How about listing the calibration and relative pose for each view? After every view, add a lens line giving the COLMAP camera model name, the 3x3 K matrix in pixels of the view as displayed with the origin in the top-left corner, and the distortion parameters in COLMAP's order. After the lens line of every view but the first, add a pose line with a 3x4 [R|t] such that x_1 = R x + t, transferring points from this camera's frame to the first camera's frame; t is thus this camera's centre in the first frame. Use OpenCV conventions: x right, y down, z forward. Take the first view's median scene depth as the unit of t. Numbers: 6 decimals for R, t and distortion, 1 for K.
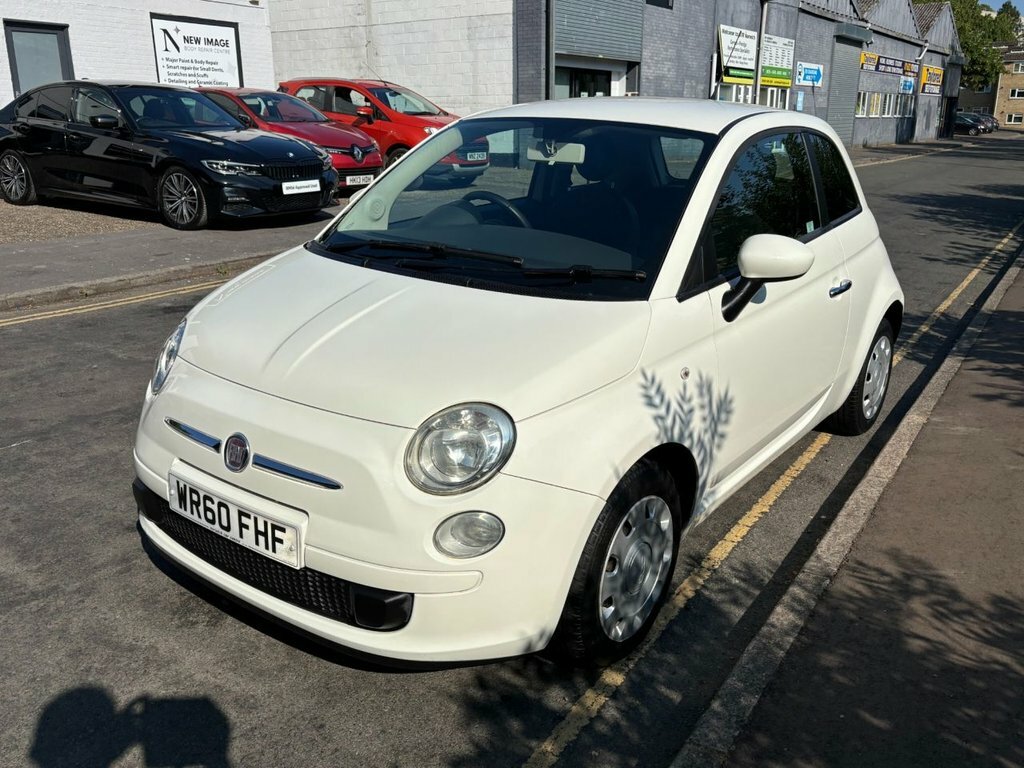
lens RADIAL K [[889.4, 0, 525.3], [0, 889.4, 382.8], [0, 0, 1]] dist [0.065483, -0.061034]
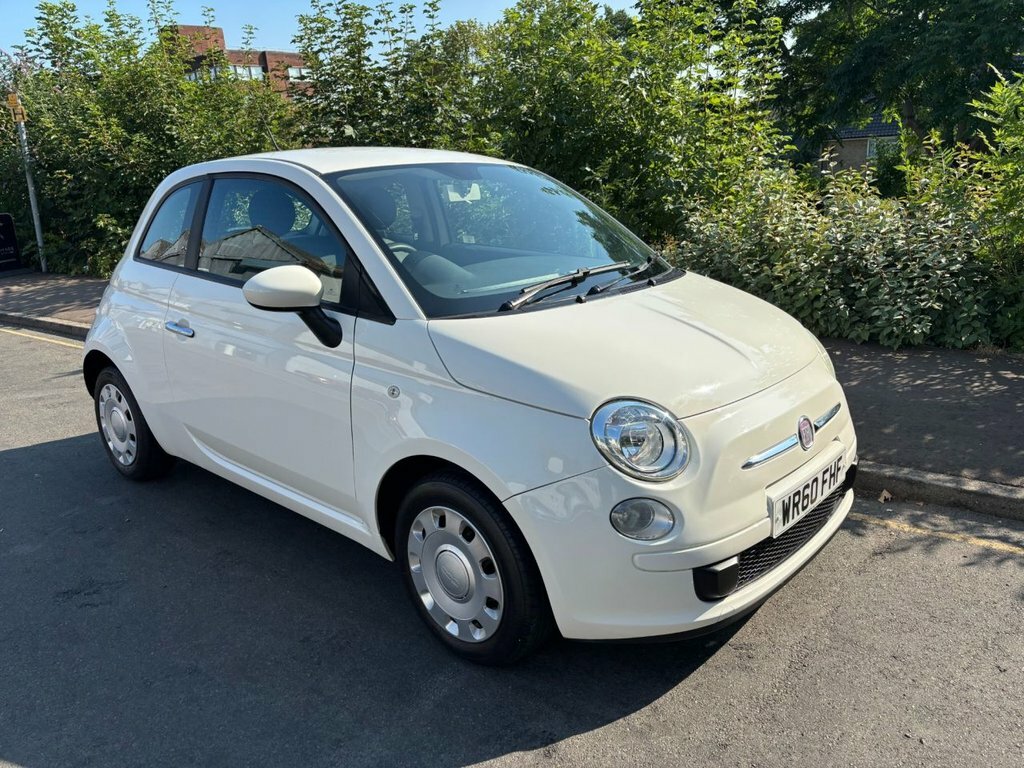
lens RADIAL K [[771.3, 0, 510.1], [0, 771.3, 370.3], [0, 0, 1]] dist [0.052273, -0.054947]
pose [[0.100308, -0.282358, 0.954050, -0.132445], [0.340180, 0.910832, 0.233801, -0.036808], [-0.934995, 0.301097, 0.187417, 0.116939]]
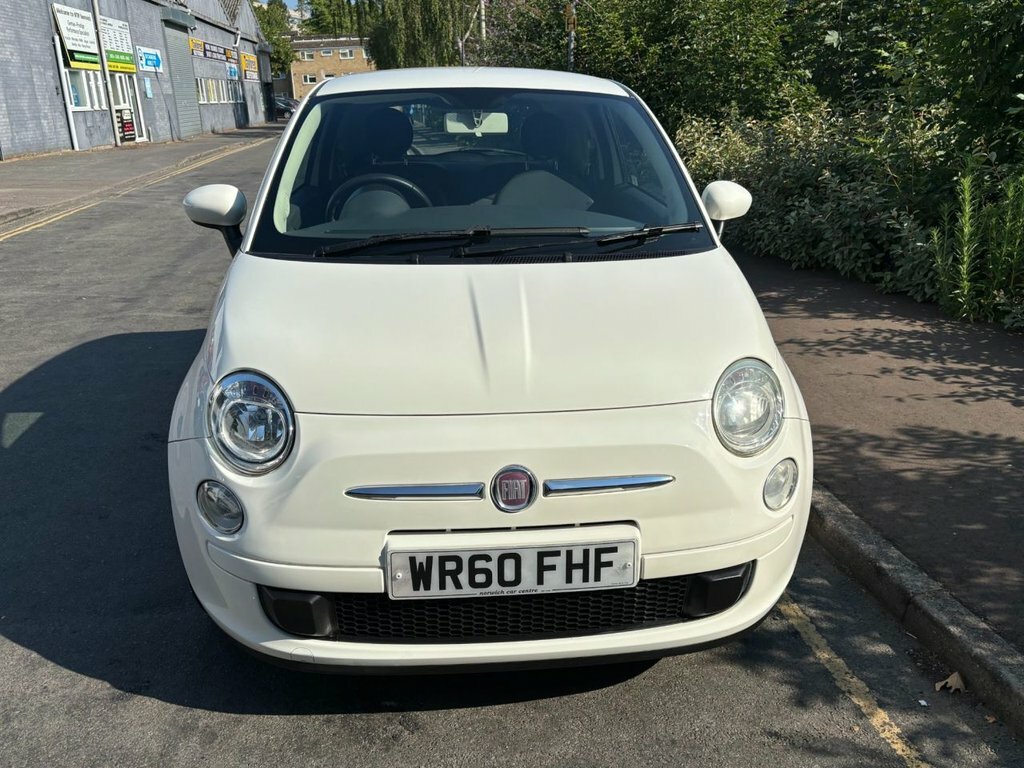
lens RADIAL K [[889.4, 0, 525.3], [0, 889.4, 382.8], [0, 0, 1]] dist [0.065483, -0.061034]
pose [[0.745475, -0.233307, 0.624367, -0.082540], [0.225935, 0.969731, 0.092600, -0.009396], [-0.627072, 0.072036, 0.775623, 0.035205]]
